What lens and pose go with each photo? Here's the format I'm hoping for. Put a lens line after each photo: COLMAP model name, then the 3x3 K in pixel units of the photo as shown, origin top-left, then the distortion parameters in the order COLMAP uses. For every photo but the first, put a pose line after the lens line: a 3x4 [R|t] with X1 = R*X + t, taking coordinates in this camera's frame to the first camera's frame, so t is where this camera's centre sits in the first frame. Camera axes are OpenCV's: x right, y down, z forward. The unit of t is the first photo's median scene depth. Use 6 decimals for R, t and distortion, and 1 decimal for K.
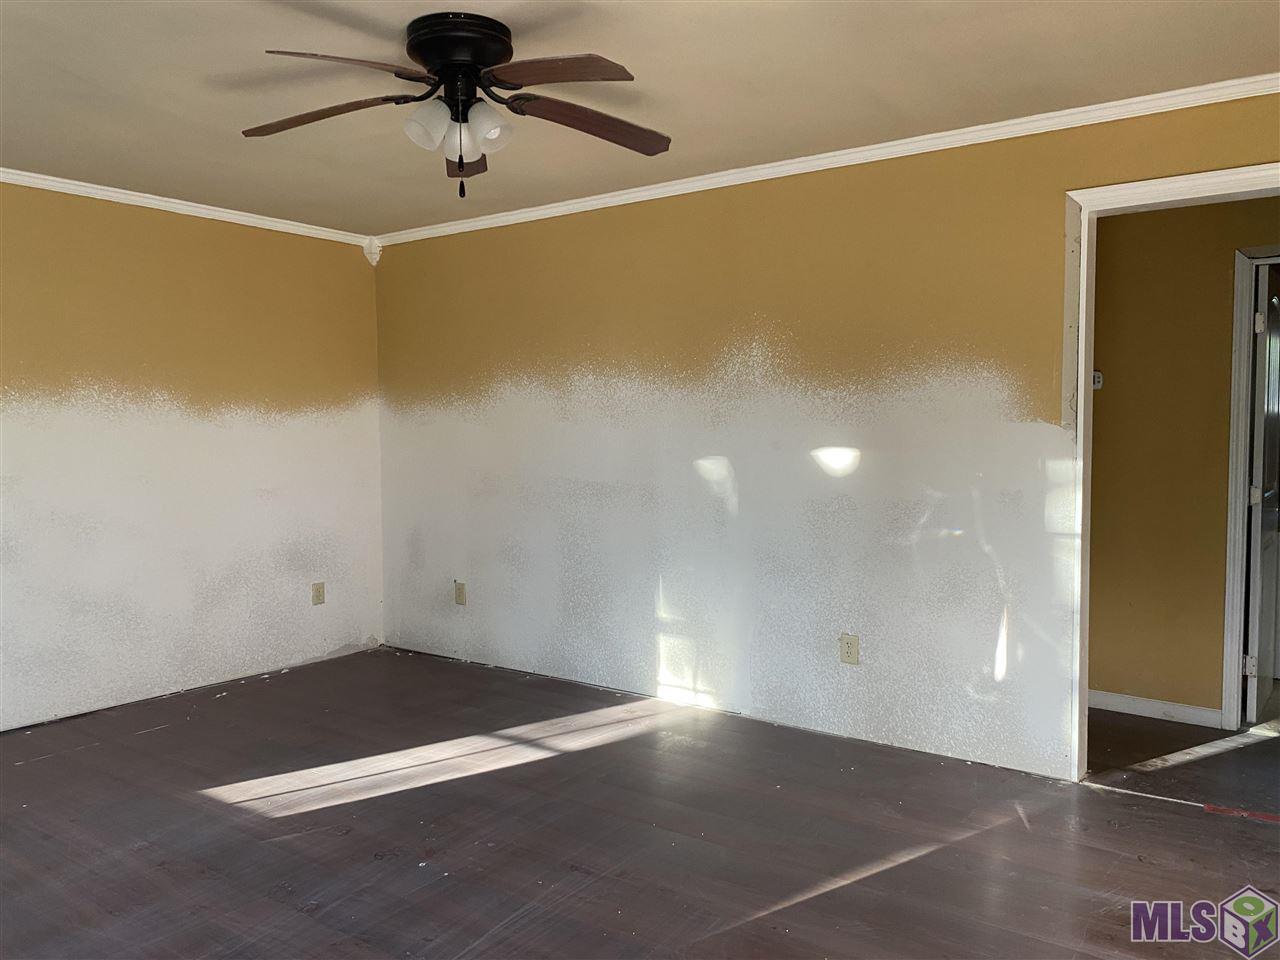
lens RADIAL K [[979.0, 0, 636.1], [0, 979.0, 477.3], [0, 0, 1]] dist [0.043797, -0.035269]
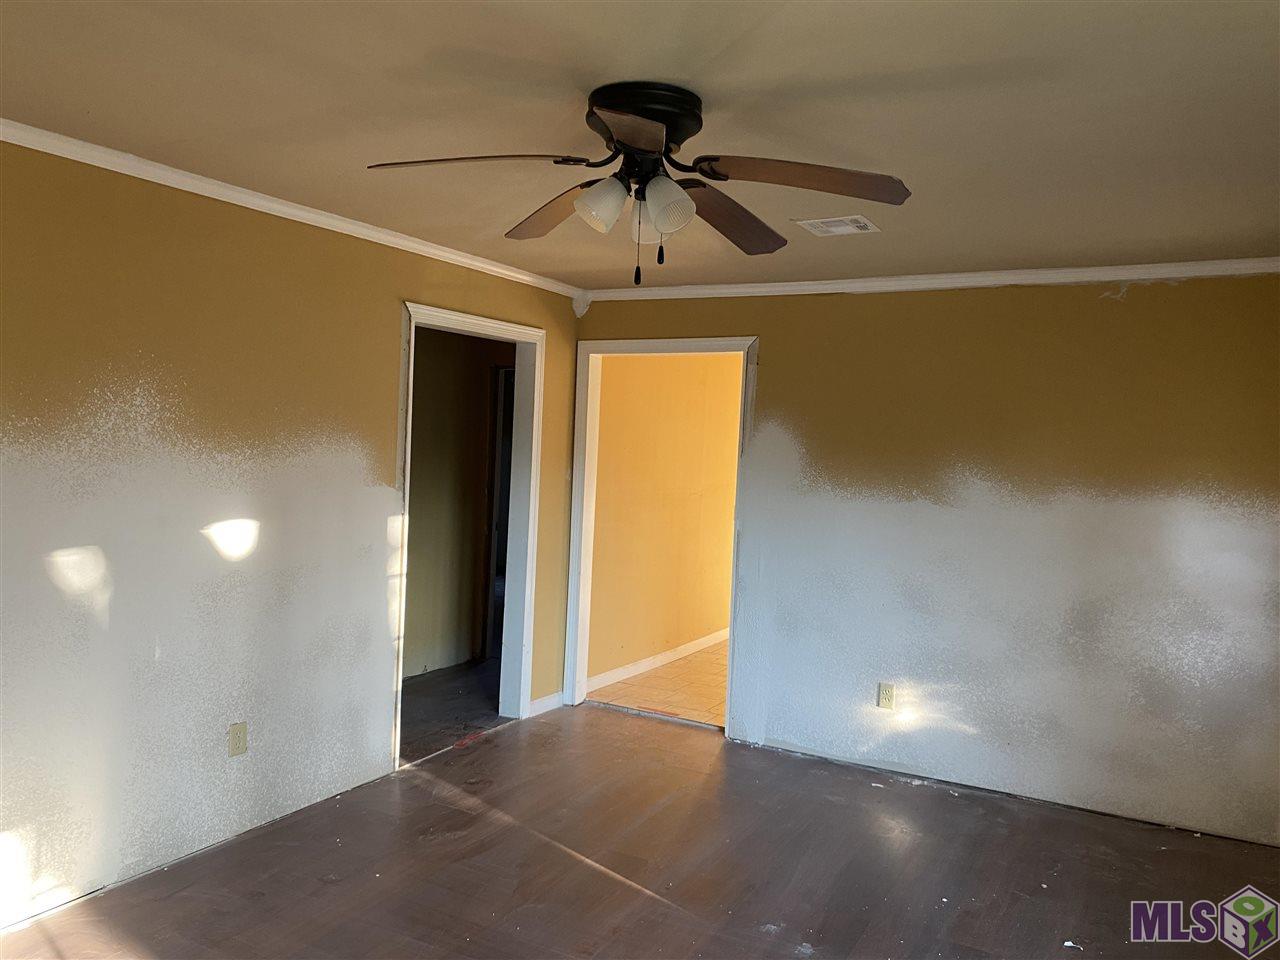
lens RADIAL K [[954.9, 0, 639.6], [0, 954.9, 499.3], [0, 0, 1]] dist [0.002793, 0.000039]
pose [[-0.114292, -0.060549, 0.991600, -0.726506], [0.018208, 0.997846, 0.063029, -0.100183], [-0.993280, 0.025258, -0.112944, 0.769555]]
